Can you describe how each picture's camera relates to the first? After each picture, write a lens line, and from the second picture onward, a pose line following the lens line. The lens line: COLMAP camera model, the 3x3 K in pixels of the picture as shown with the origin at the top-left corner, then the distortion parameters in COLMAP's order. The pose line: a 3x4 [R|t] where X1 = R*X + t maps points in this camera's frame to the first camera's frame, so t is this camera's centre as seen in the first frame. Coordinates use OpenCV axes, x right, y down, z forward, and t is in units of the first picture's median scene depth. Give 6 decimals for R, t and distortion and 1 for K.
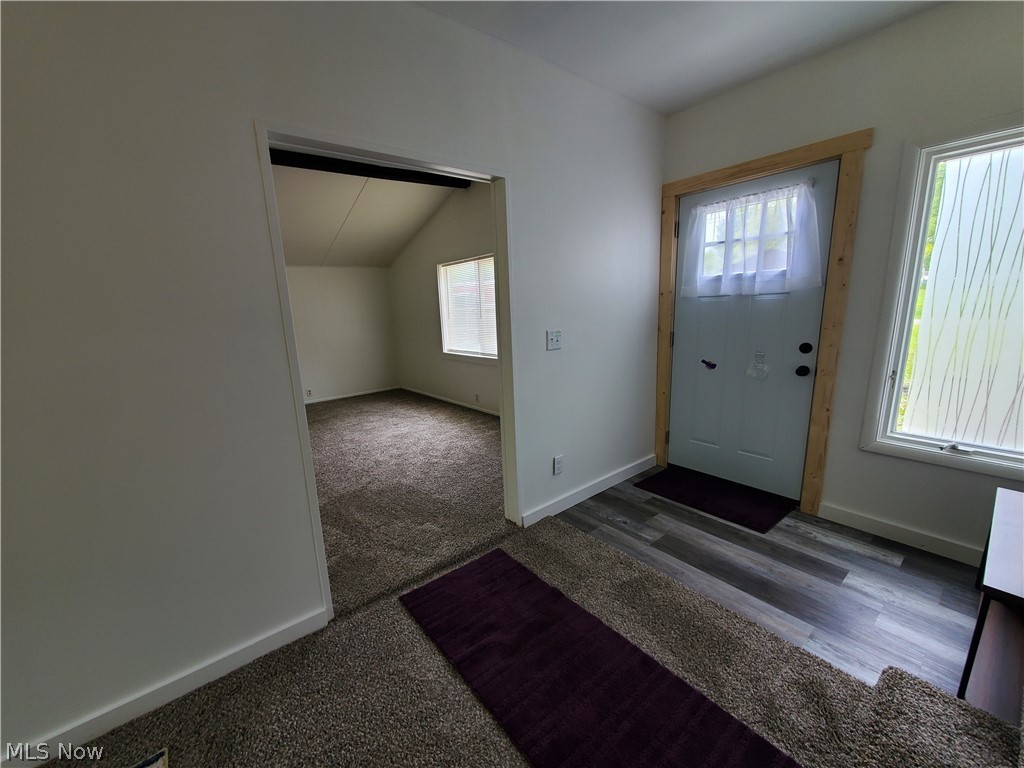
lens RADIAL K [[405.6, 0, 495.9], [0, 405.6, 388.0], [0, 0, 1]] dist [-0.001719, -0.000348]
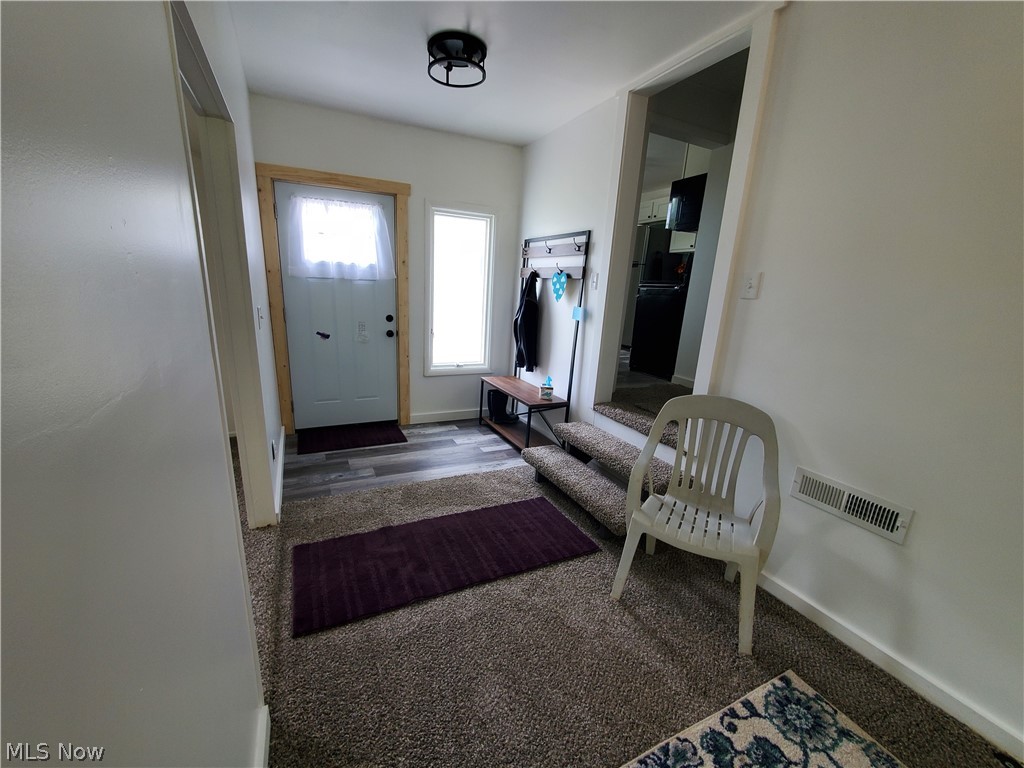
lens RADIAL K [[405.6, 0, 495.9], [0, 405.6, 388.0], [0, 0, 1]] dist [-0.001719, -0.000348]
pose [[0.220571, -0.193060, 0.956073, -0.644828], [0.141182, 0.976212, 0.164555, -0.037817], [-0.965099, 0.098684, 0.242581, 0.278998]]
